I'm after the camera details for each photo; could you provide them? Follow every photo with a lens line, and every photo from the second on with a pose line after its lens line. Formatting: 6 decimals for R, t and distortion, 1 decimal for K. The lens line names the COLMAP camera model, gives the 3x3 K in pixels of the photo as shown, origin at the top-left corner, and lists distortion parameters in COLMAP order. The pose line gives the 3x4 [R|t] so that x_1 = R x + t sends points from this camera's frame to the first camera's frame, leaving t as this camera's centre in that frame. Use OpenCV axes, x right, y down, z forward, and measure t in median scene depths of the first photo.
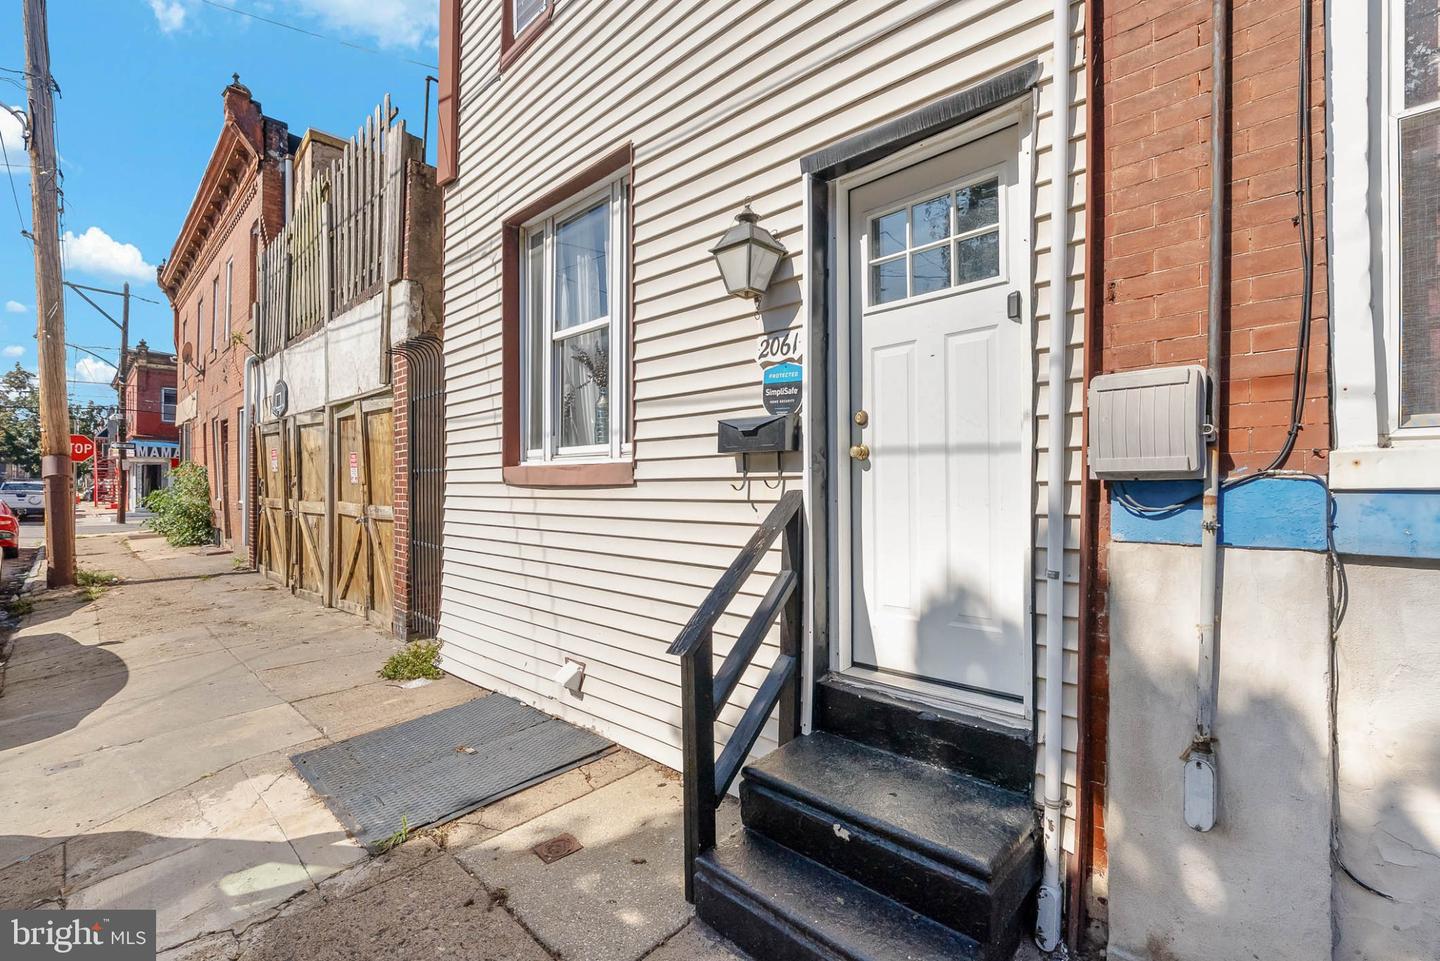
lens RADIAL K [[655.2, 0, 731.0], [0, 655.2, 483.9], [0, 0, 1]] dist [-0.004534, 0.000128]
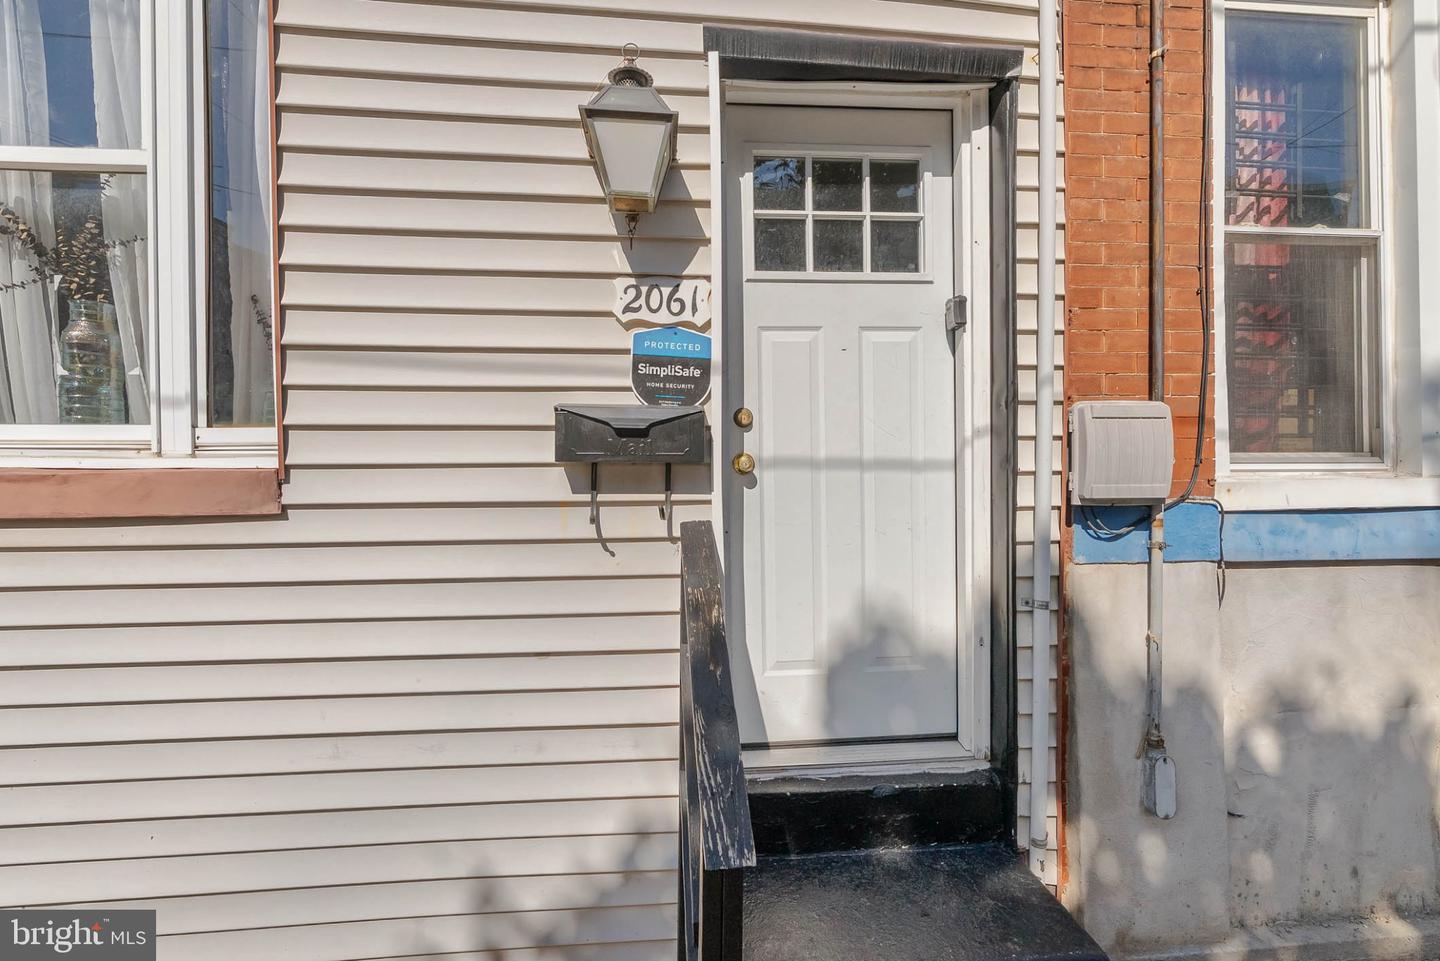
lens RADIAL K [[662.1, 0, 715.3], [0, 662.1, 477.5], [0, 0, 1]] dist [-0.004924, -0.000021]
pose [[0.646506, -0.011724, 0.762819, -0.408610], [-0.000811, 0.999871, 0.016054, -0.045936], [-0.762909, -0.010998, 0.646413, 0.550921]]
